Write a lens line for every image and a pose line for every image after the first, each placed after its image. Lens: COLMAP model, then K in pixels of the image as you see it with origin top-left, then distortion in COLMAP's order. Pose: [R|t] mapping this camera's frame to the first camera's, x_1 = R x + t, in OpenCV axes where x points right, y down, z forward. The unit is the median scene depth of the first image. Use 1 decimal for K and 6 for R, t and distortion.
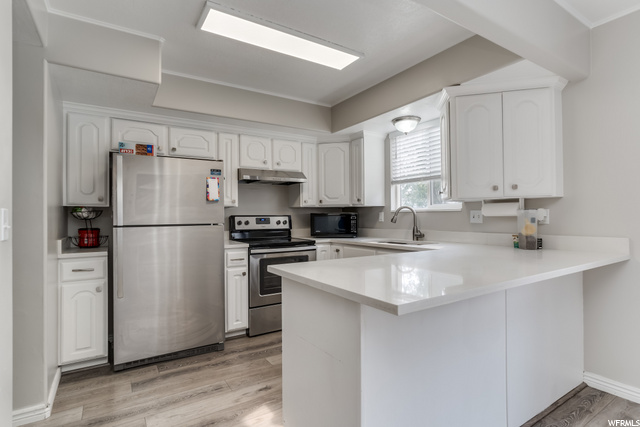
lens RADIAL K [[325.1, 0, 317.6], [0, 325.1, 215.3], [0, 0, 1]] dist [-0.002305, 0.000699]
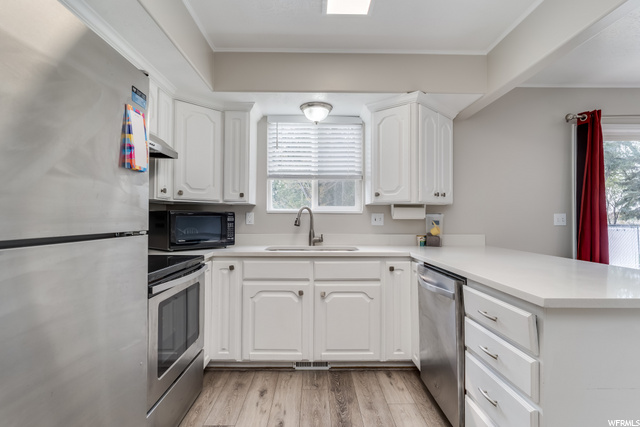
lens RADIAL K [[325.1, 0, 317.6], [0, 325.1, 215.3], [0, 0, 1]] dist [-0.002305, 0.000699]
pose [[0.527148, 0.020284, 0.849531, -0.447088], [-0.011787, 0.999793, -0.016557, 0.009531], [-0.849692, -0.001285, 0.527278, 0.527255]]
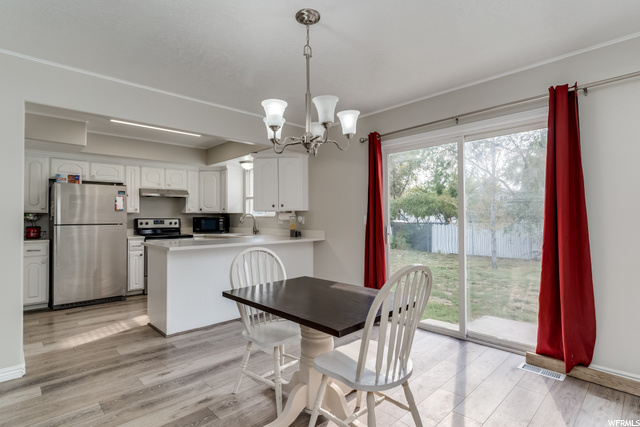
lens RADIAL K [[325.1, 0, 317.6], [0, 325.1, 215.3], [0, 0, 1]] dist [-0.002305, 0.000699]
pose [[0.981875, 0.007723, 0.189374, 0.303109], [-0.006432, 0.999952, -0.007431, -0.009405], [-0.189422, 0.006078, 0.981877, -0.694774]]
